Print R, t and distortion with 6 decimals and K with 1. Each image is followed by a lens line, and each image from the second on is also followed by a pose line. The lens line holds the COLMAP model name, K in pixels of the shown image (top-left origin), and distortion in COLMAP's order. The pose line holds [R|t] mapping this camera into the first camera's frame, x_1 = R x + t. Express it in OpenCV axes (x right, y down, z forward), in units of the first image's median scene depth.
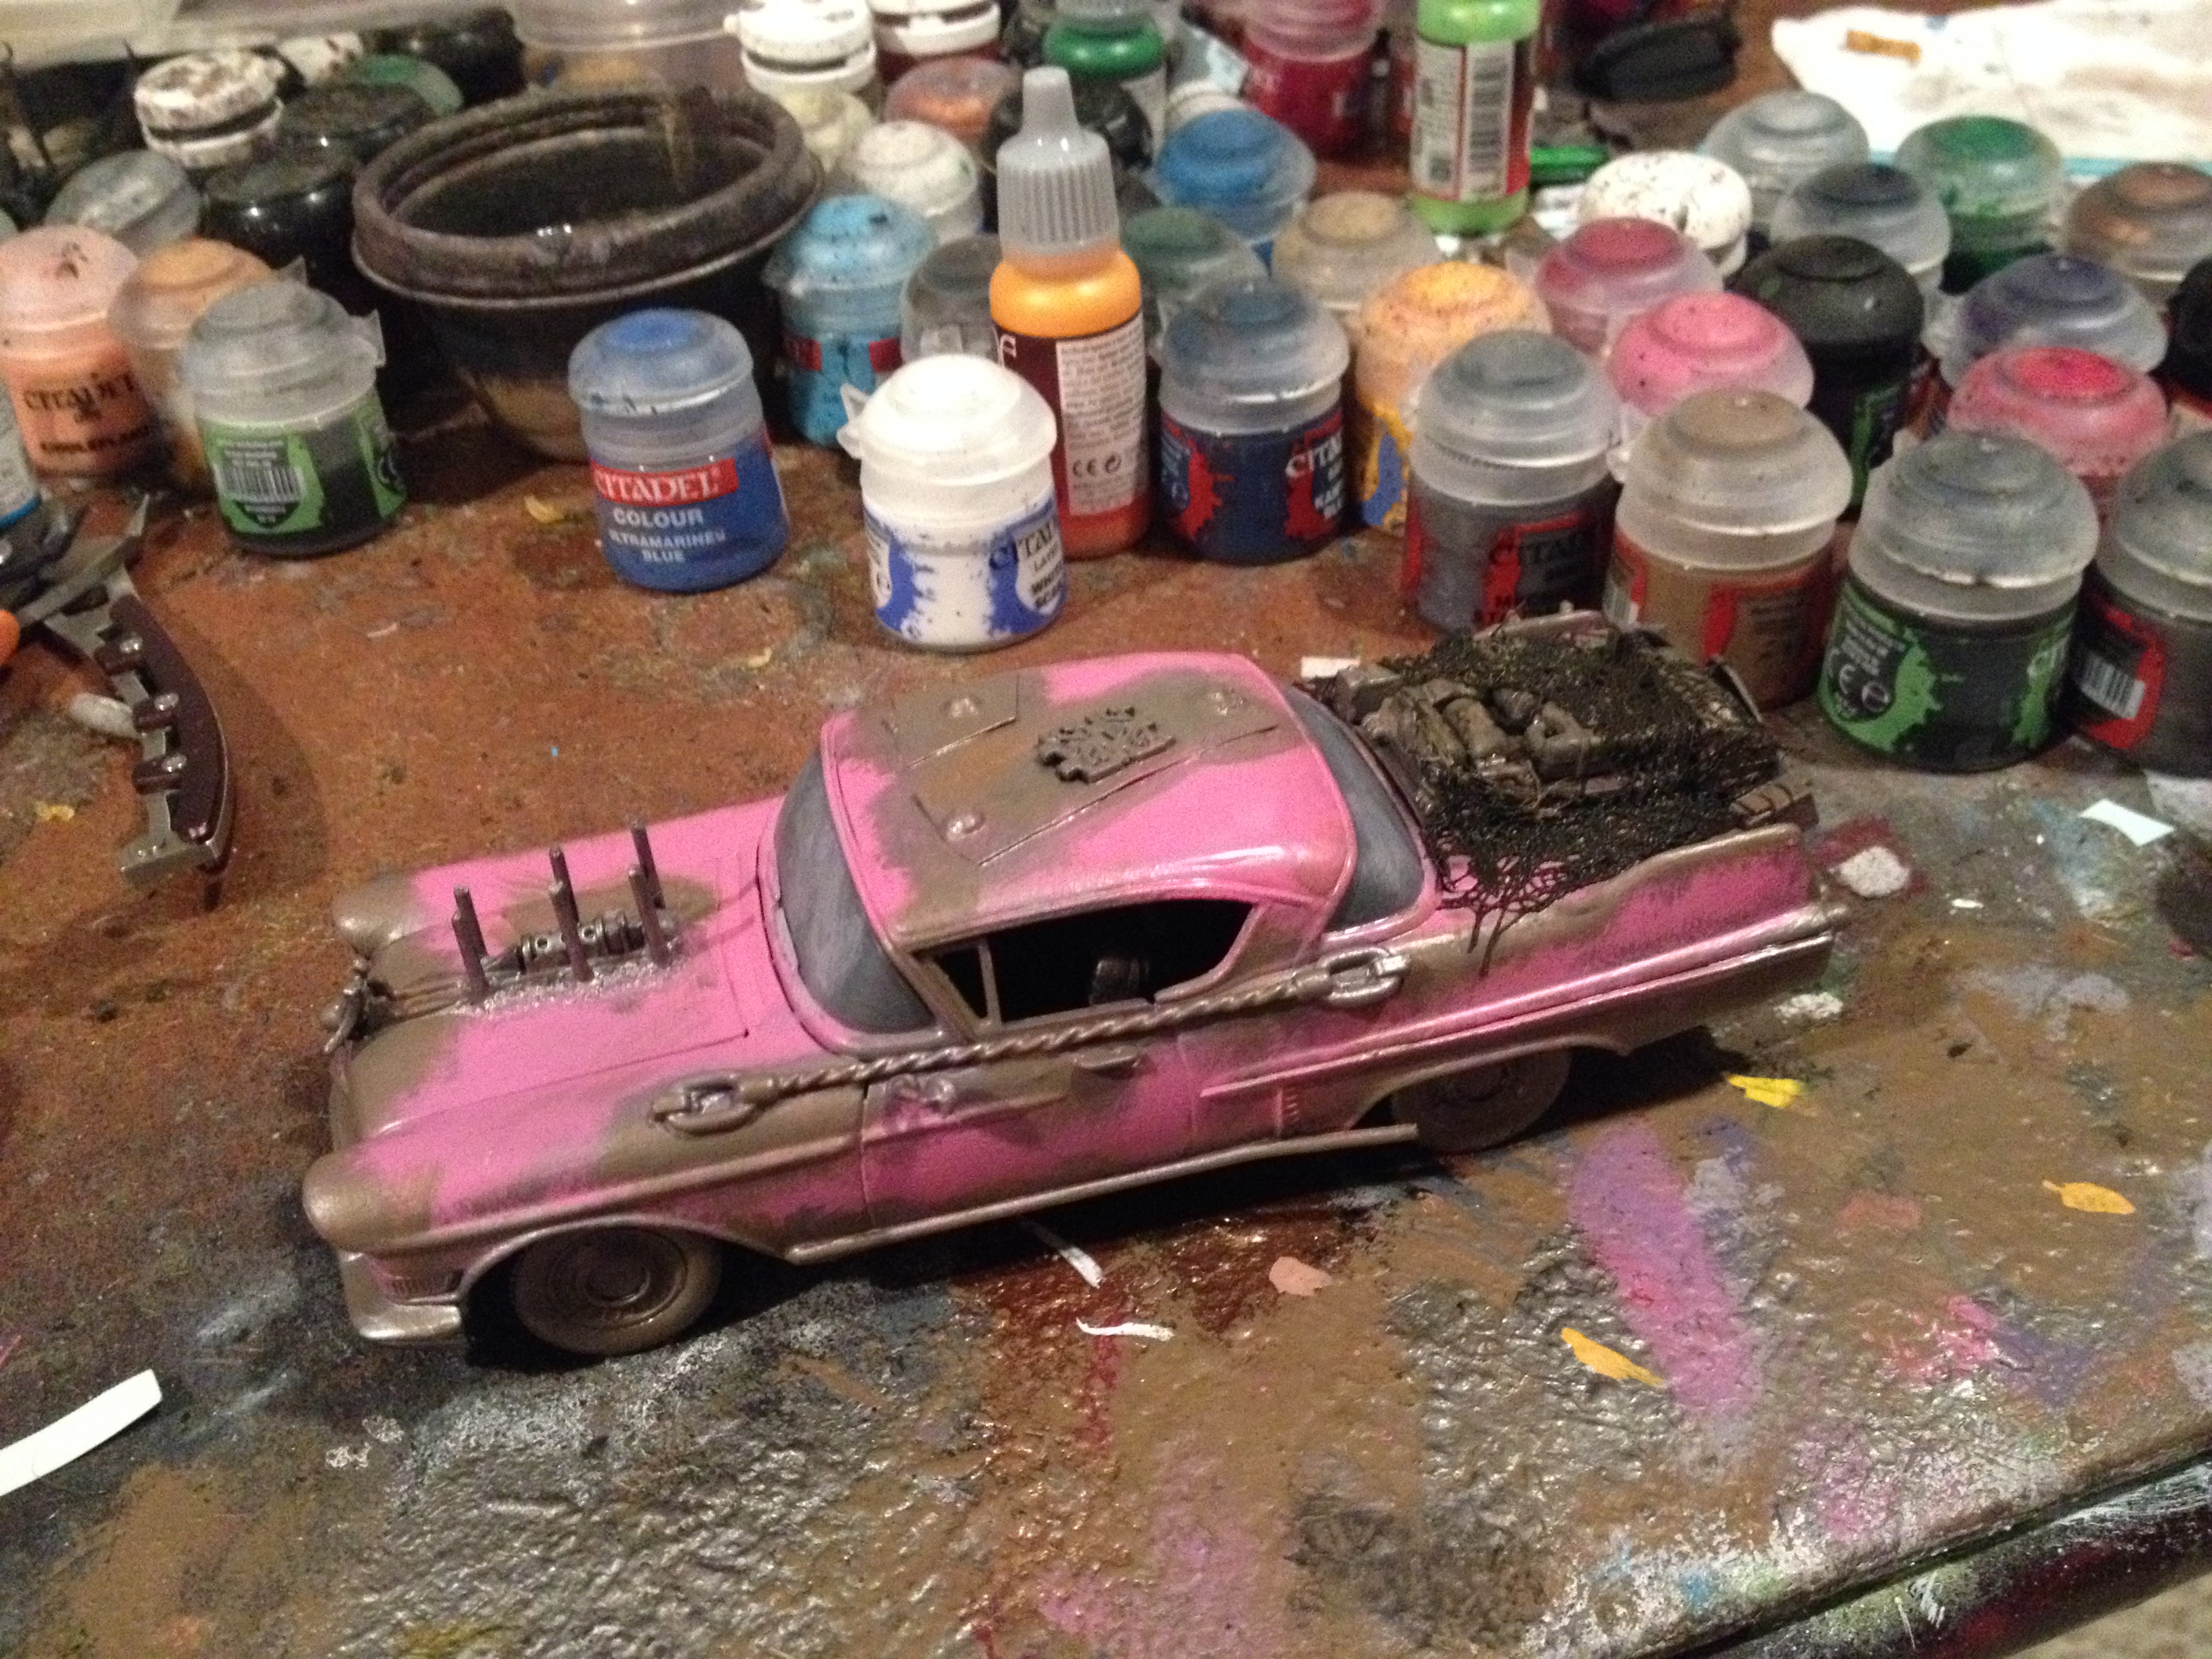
lens RADIAL K [[2161.8, 0, 1106.0], [0, 2161.8, 829.5], [0, 0, 1]] dist [0.149266, -0.427905]
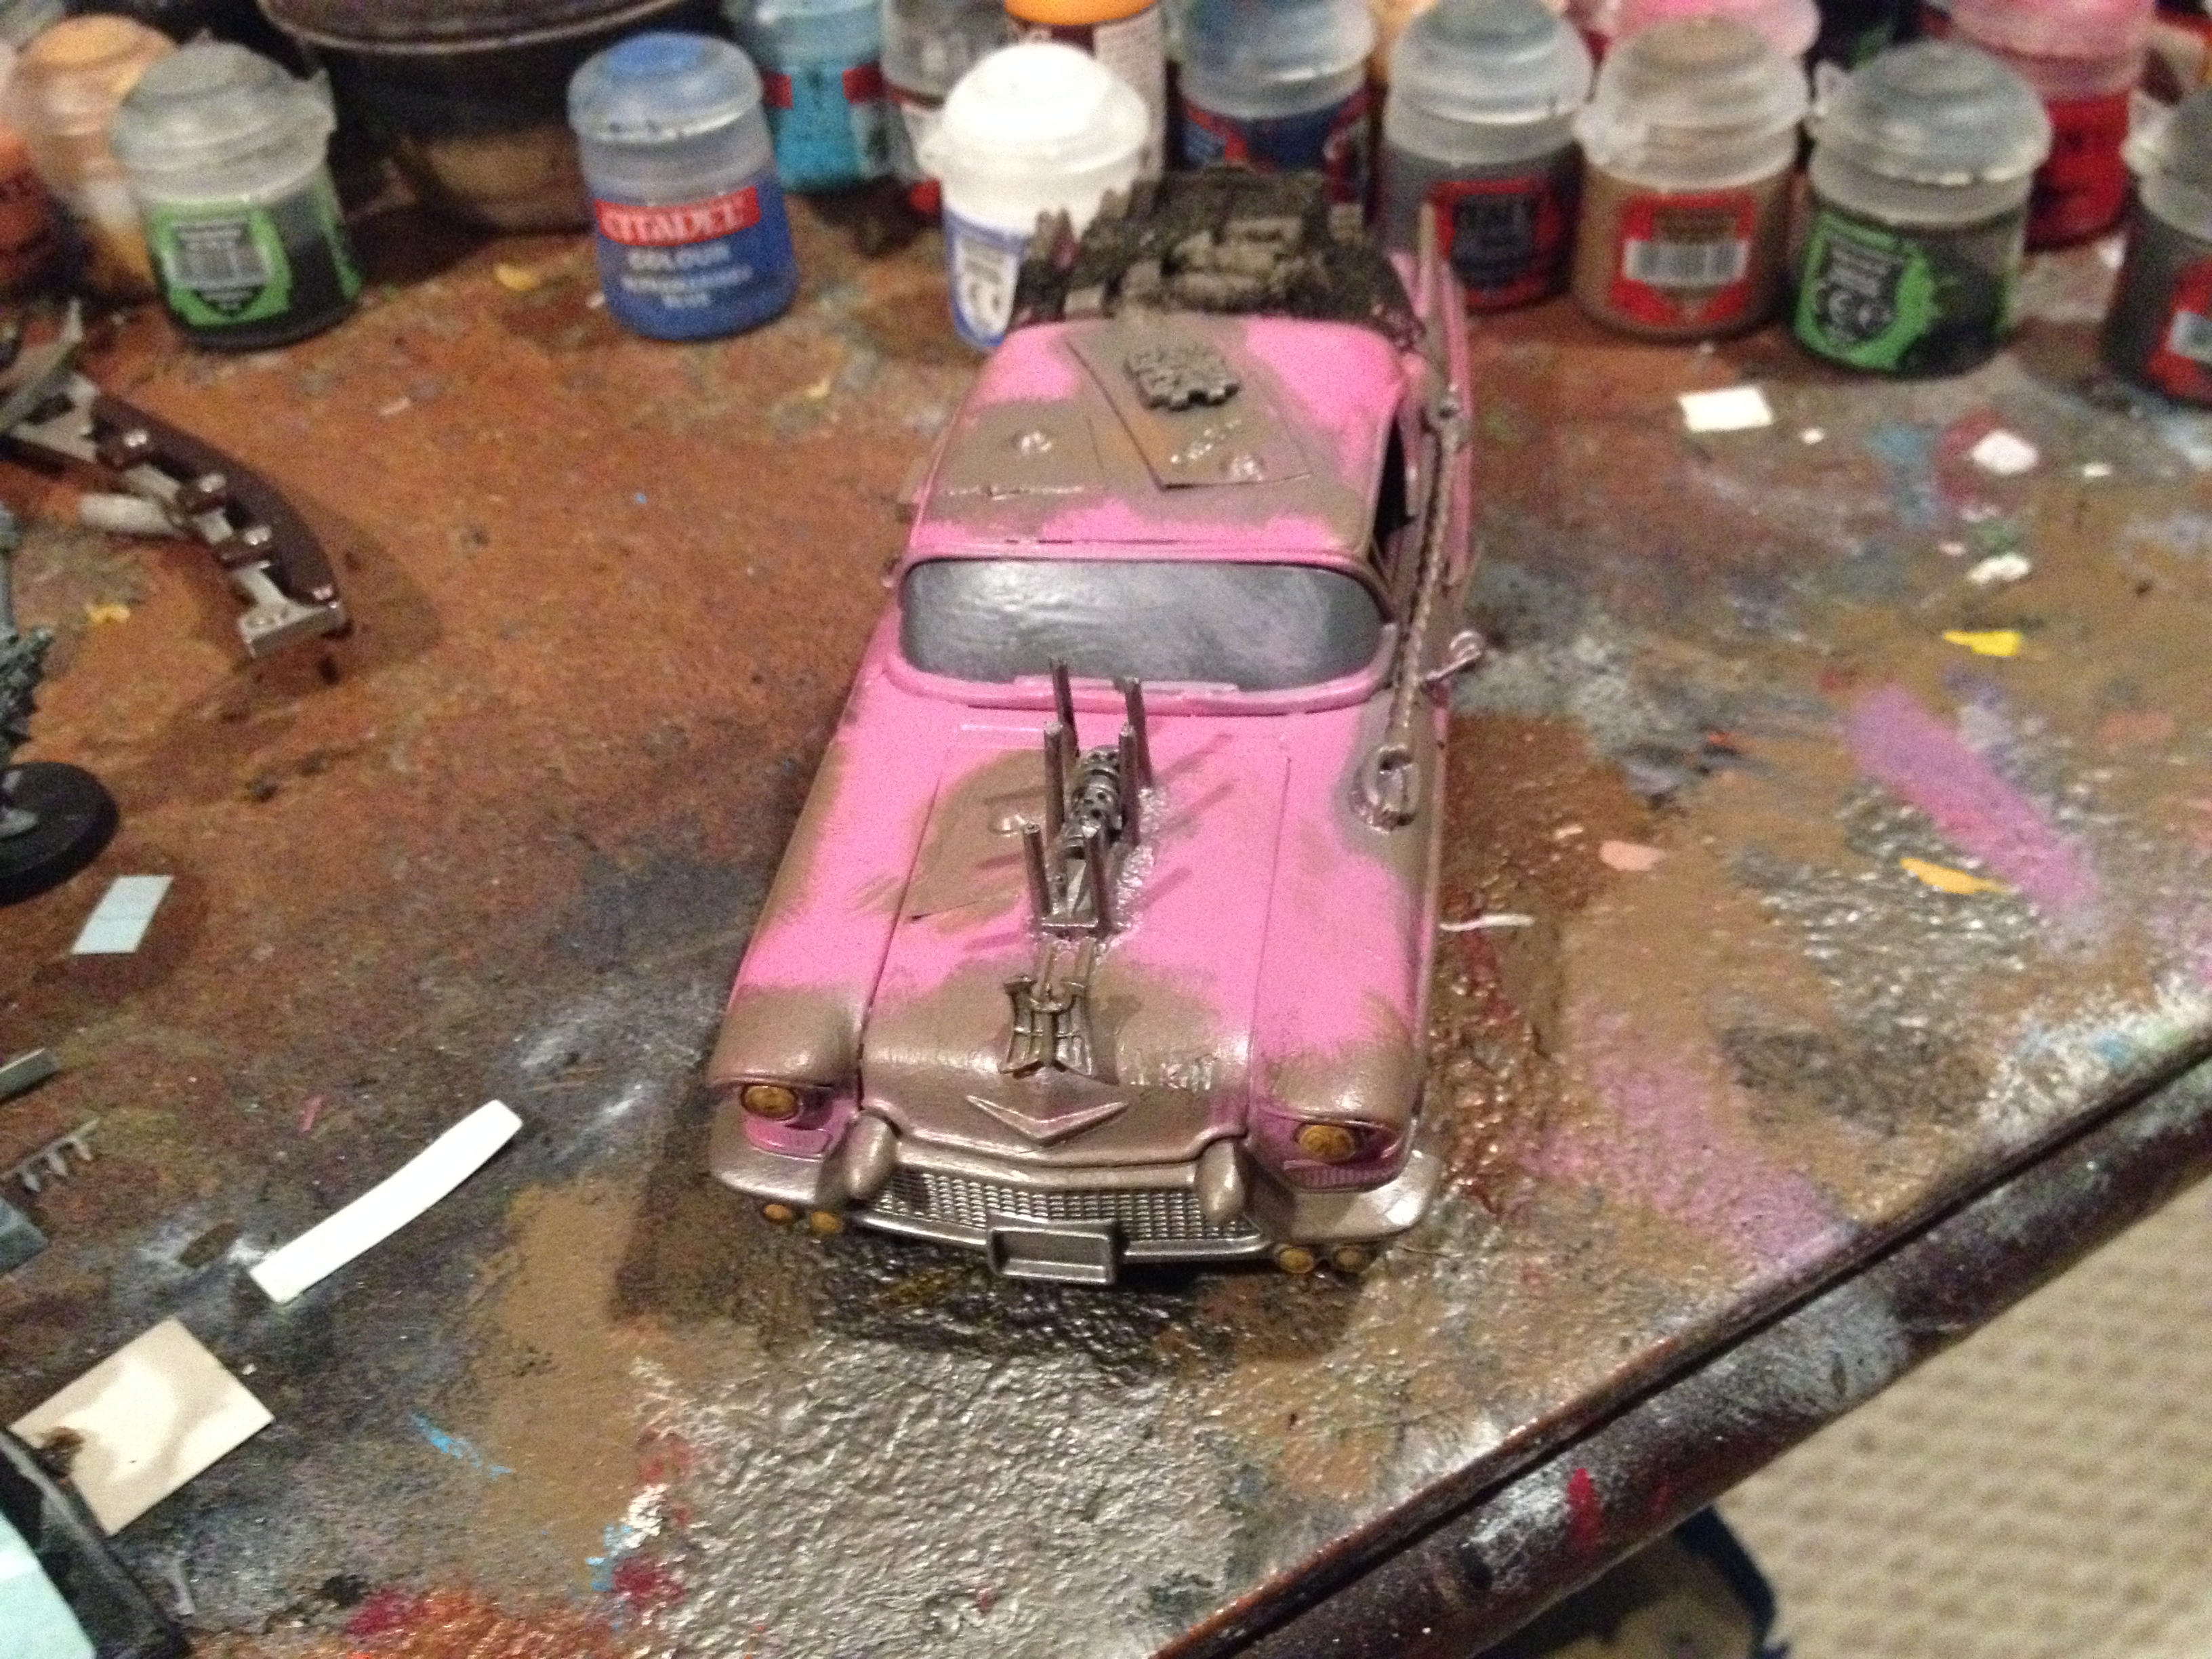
lens RADIAL K [[2206.9, 0, 1106.0], [0, 2206.9, 829.5], [0, 0, 1]] dist [0.114495, -0.346840]
pose [[0.980209, -0.123162, 0.154987, -0.236346], [0.116375, 0.991835, 0.052159, 0.084895], [-0.160146, -0.033090, 0.986539, 0.015006]]
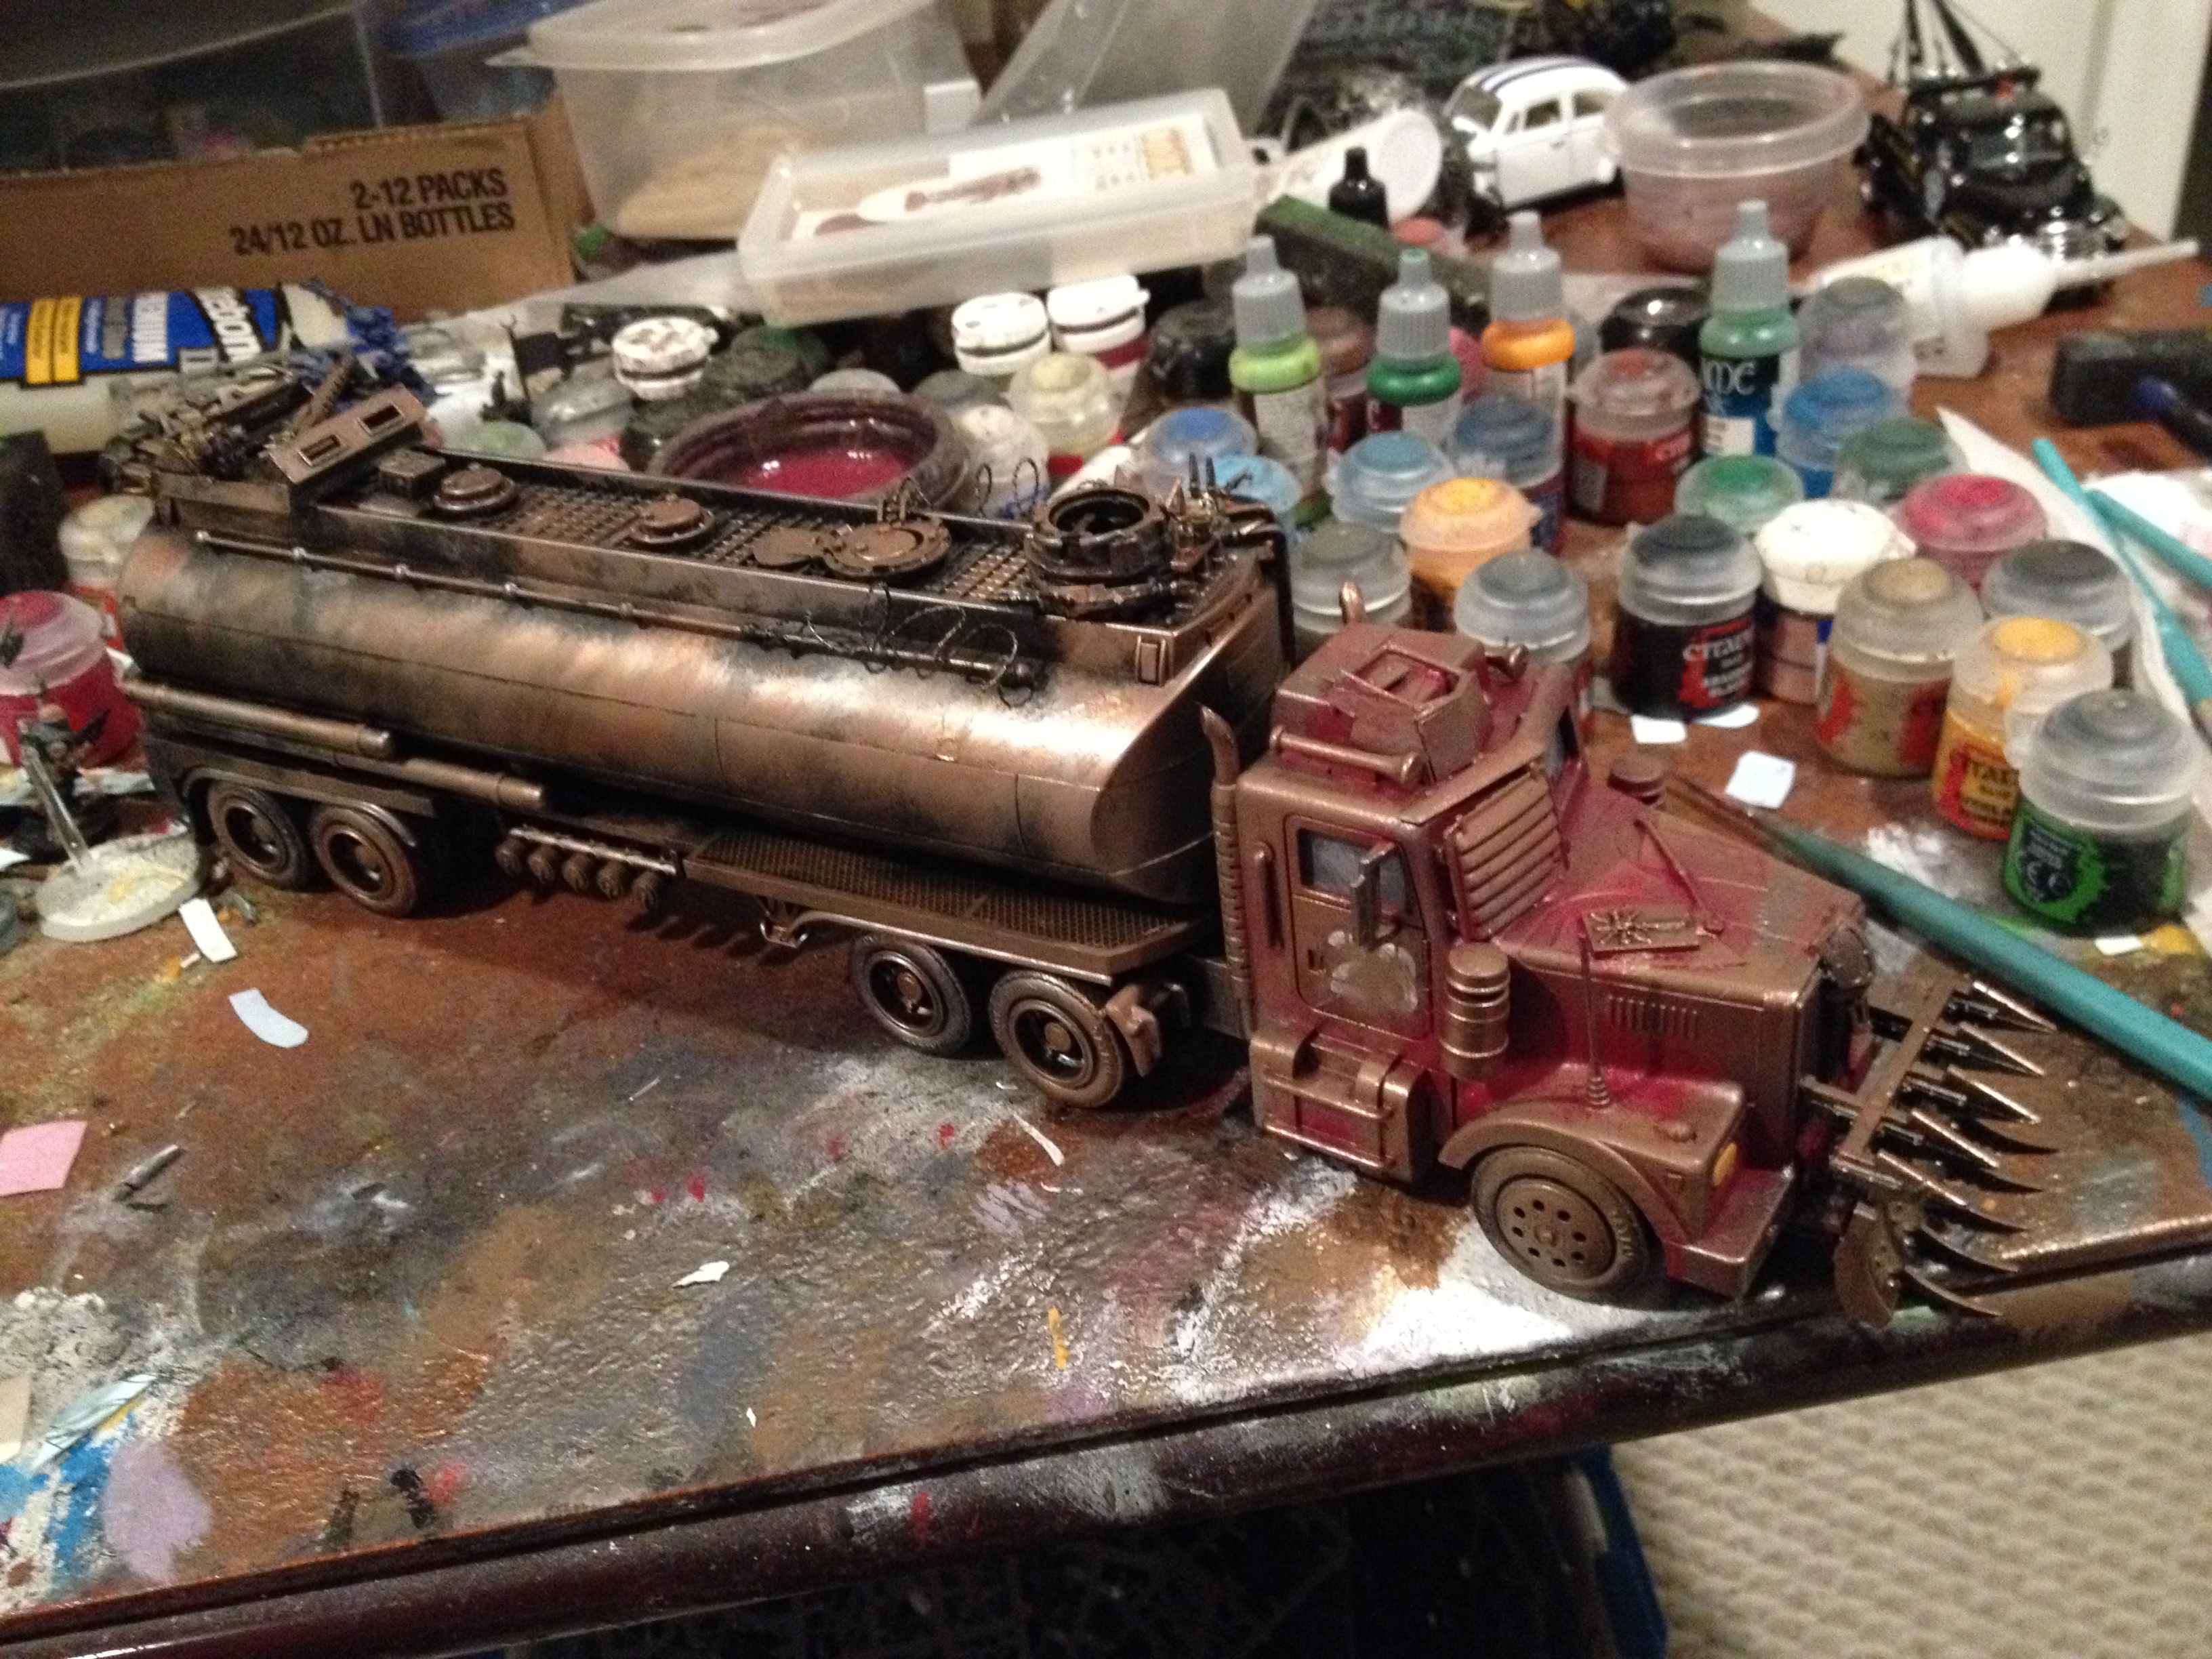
lens RADIAL K [[2206.9, 0, 1106.0], [0, 2206.9, 829.5], [0, 0, 1]] dist [0.114495, -0.346840]
pose [[0.977706, 0.079618, -0.194298, 0.255985], [-0.089766, 0.994991, -0.043985, 0.020228], [0.189823, 0.060445, 0.979956, -0.498791]]
